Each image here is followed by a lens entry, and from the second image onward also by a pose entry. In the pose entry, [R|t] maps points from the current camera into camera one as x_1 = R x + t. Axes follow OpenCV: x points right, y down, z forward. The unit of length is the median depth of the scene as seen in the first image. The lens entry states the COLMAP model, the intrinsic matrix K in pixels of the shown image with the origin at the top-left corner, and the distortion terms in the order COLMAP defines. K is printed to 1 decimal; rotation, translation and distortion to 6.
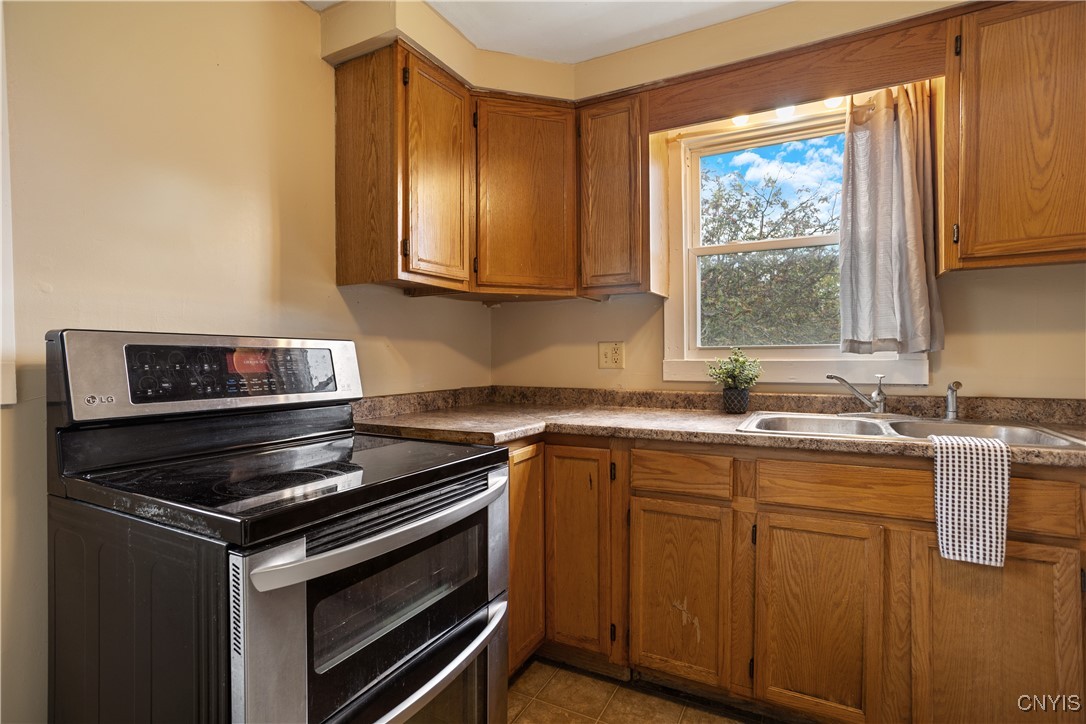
lens RADIAL K [[537.2, 0, 541.9], [0, 537.2, 355.1], [0, 0, 1]] dist [-0.000529, 0.000571]
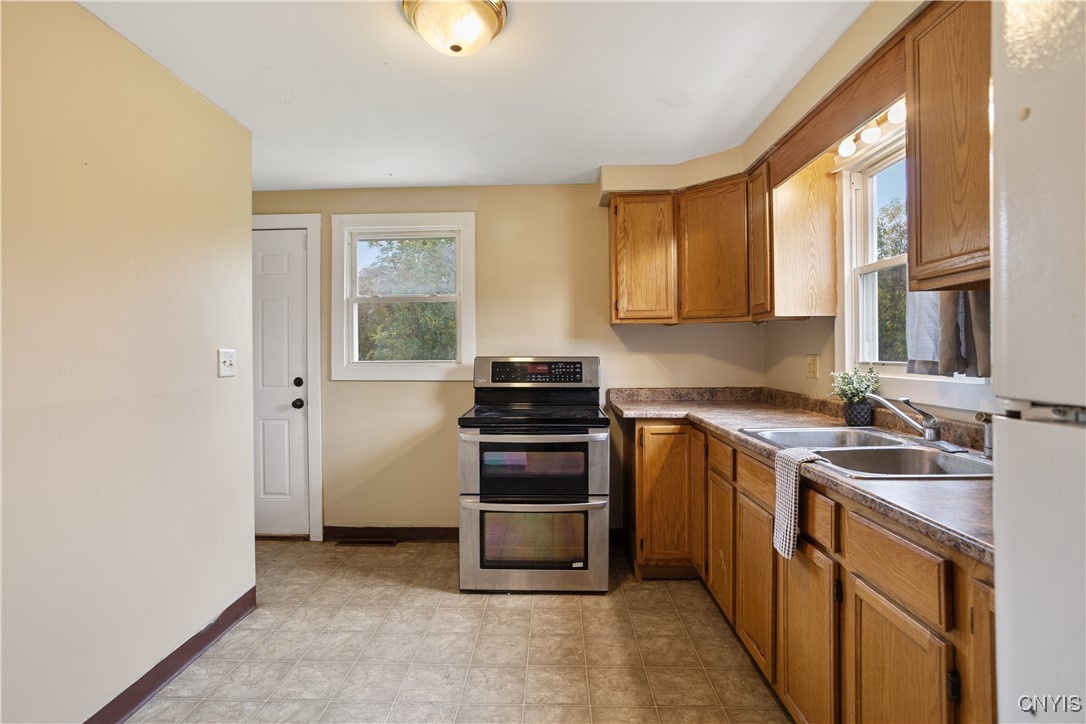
lens RADIAL K [[537.2, 0, 541.9], [0, 537.2, 355.1], [0, 0, 1]] dist [-0.000529, 0.000571]
pose [[0.455098, 0.005935, -0.890422, 1.211538], [0.007055, 0.999922, 0.010271, -0.053440], [0.890413, -0.010956, 0.455021, -0.043106]]
